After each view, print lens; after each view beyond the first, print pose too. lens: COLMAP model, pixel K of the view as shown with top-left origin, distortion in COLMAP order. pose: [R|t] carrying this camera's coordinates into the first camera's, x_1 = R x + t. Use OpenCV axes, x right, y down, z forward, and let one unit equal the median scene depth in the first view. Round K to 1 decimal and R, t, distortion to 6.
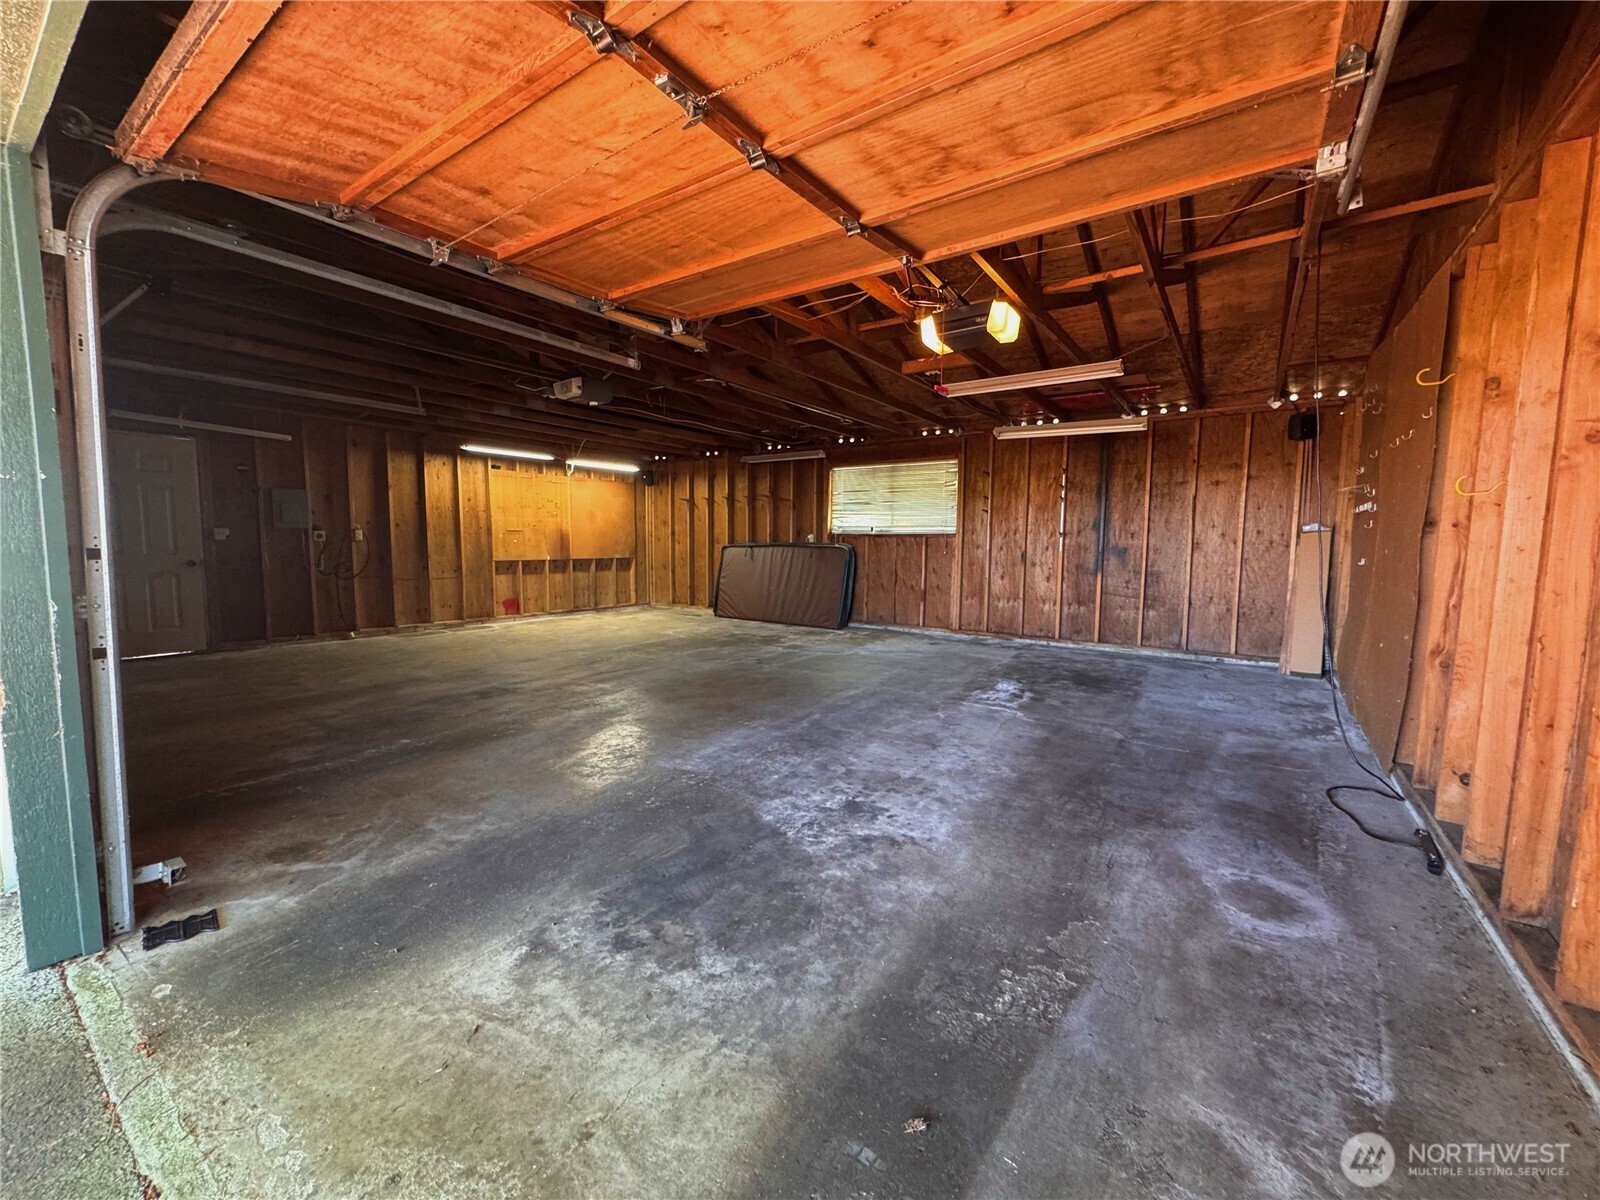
lens RADIAL K [[658.9, 0, 772.7], [0, 658.9, 599.0], [0, 0, 1]] dist [-0.000127, -0.000001]
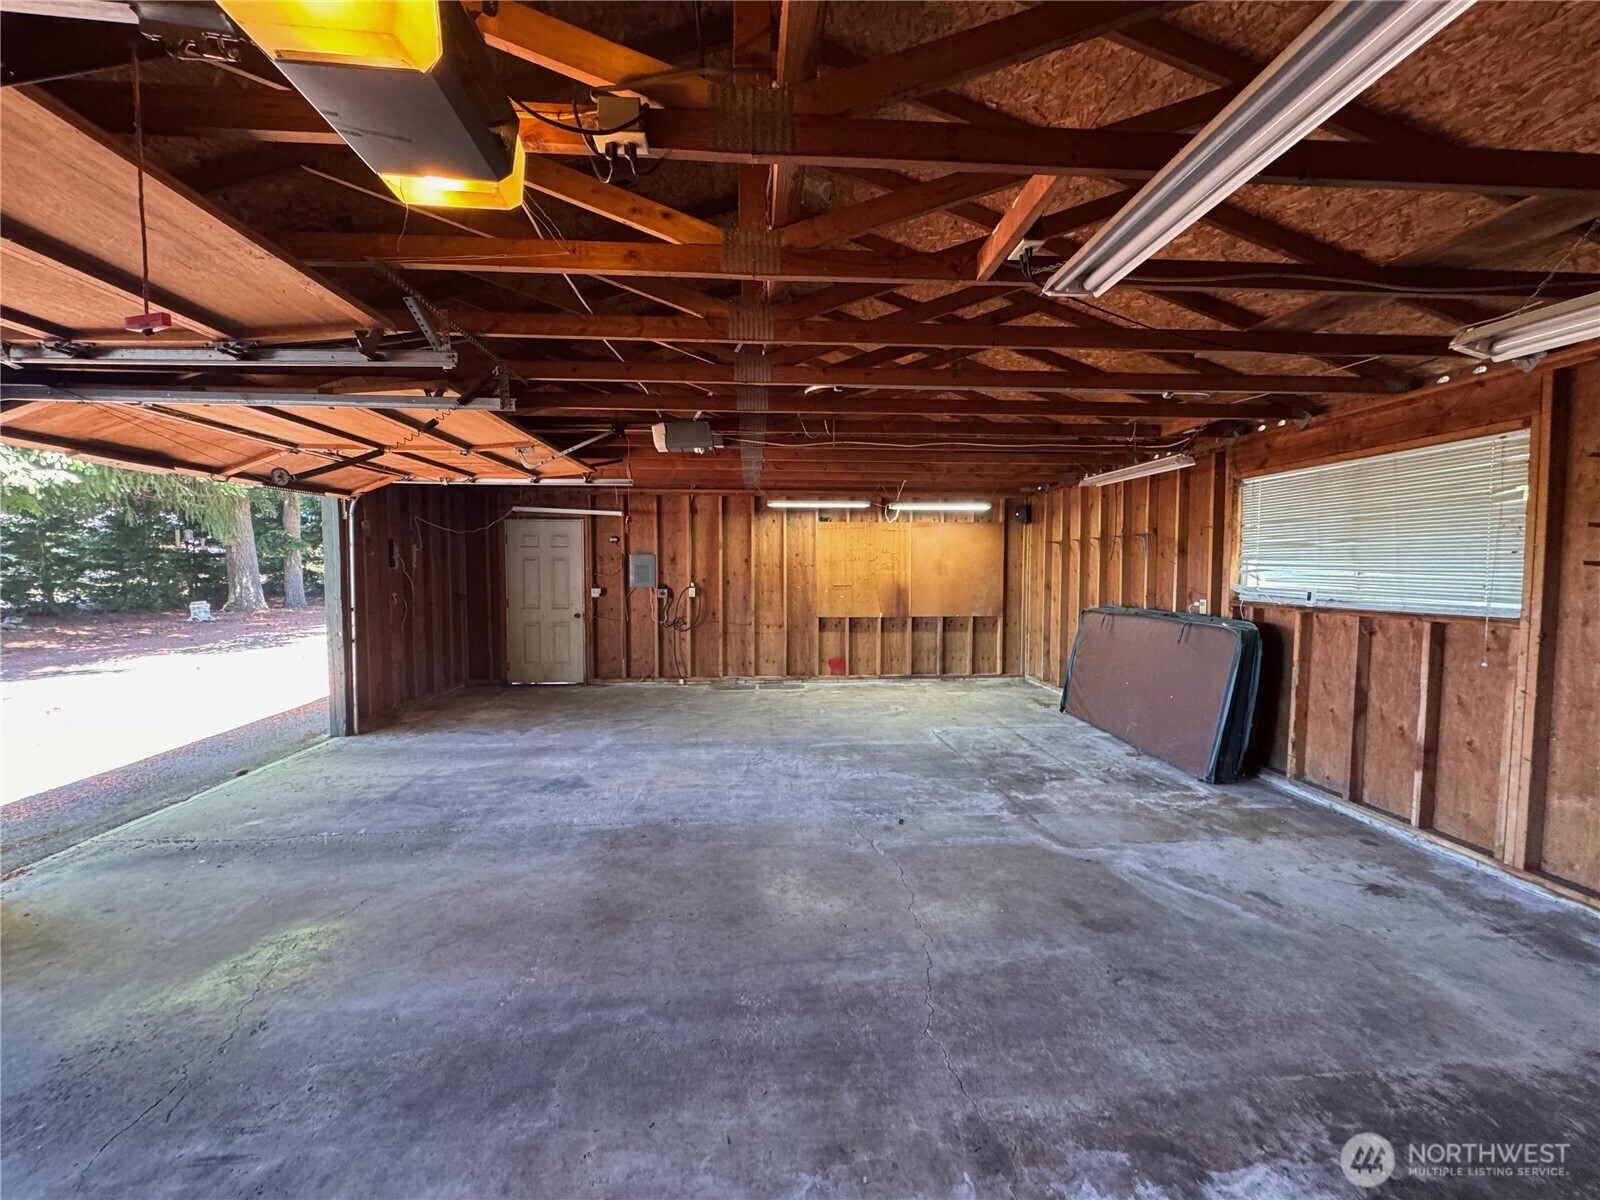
lens RADIAL K [[631.0, 0, 800.0], [0, 631.0, 600.0], [0, 0, 1]] dist [-0.002192, -0.000269]
pose [[0.639543, 0.032222, -0.768080, 0.257411], [-0.060698, 0.998119, -0.008668, -0.072548], [0.766356, 0.052165, 0.640295, 0.386843]]
